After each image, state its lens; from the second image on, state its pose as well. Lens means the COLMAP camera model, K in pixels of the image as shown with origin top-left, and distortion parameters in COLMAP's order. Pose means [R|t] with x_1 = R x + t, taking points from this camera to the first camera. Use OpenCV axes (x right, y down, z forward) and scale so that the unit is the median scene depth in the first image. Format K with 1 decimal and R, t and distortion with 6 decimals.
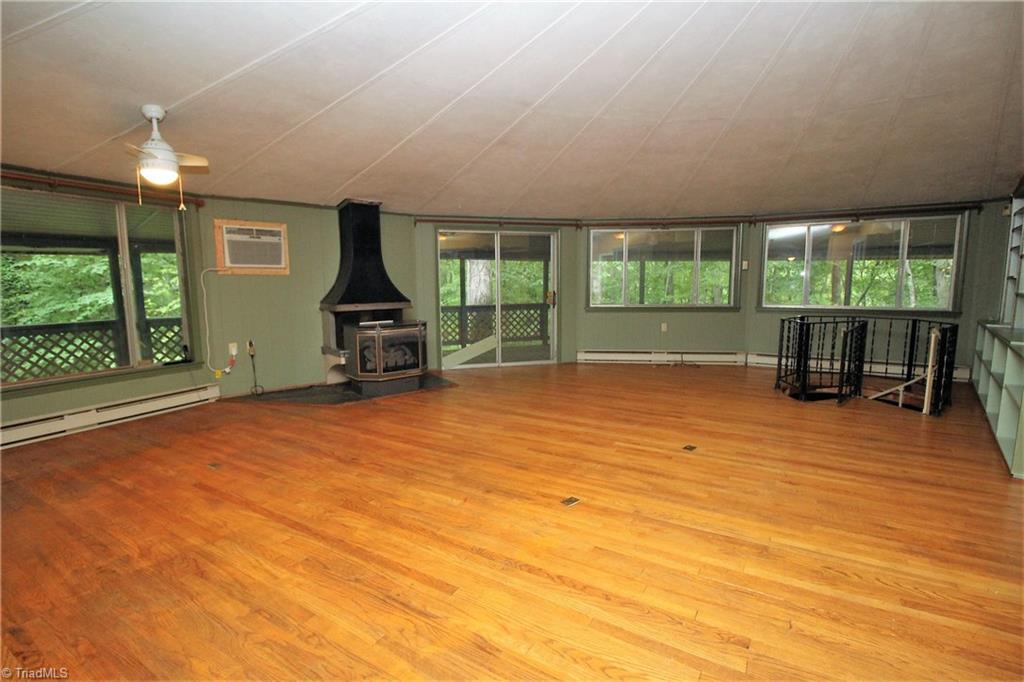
lens RADIAL K [[479.7, 0, 512.0], [0, 479.7, 341.0], [0, 0, 1]] dist [-0.017199, -0.000253]
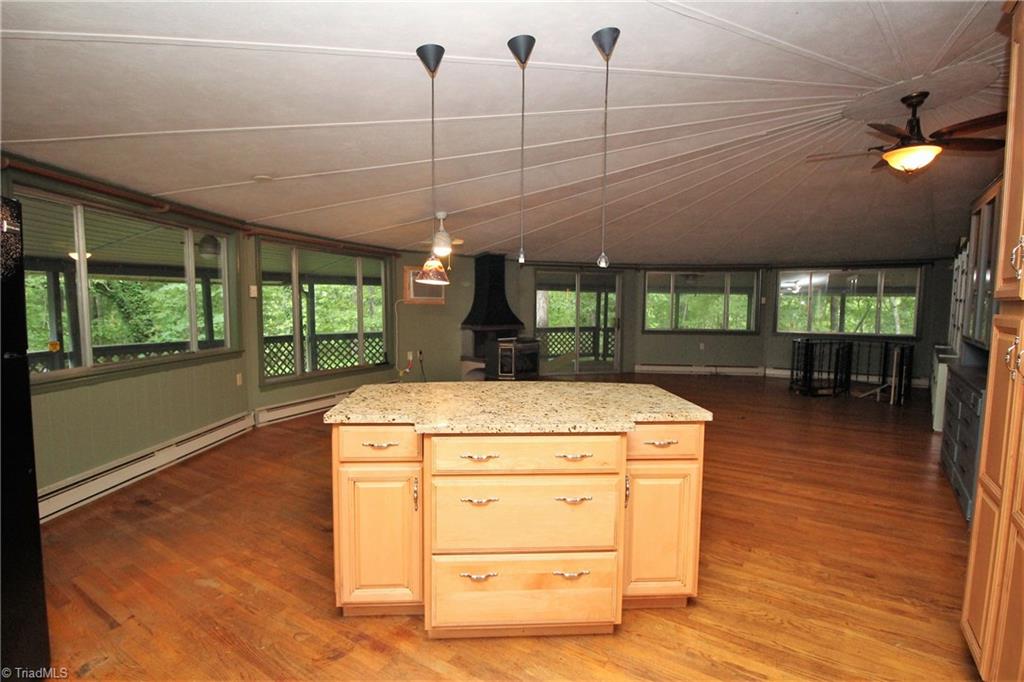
lens RADIAL K [[479.7, 0, 512.0], [0, 479.7, 341.0], [0, 0, 1]] dist [-0.017199, -0.000253]
pose [[0.999897, 0.014368, -0.000168, -0.238901], [-0.014360, 0.998785, -0.047141, 0.030688], [-0.000509, 0.047139, 0.998888, -0.366924]]
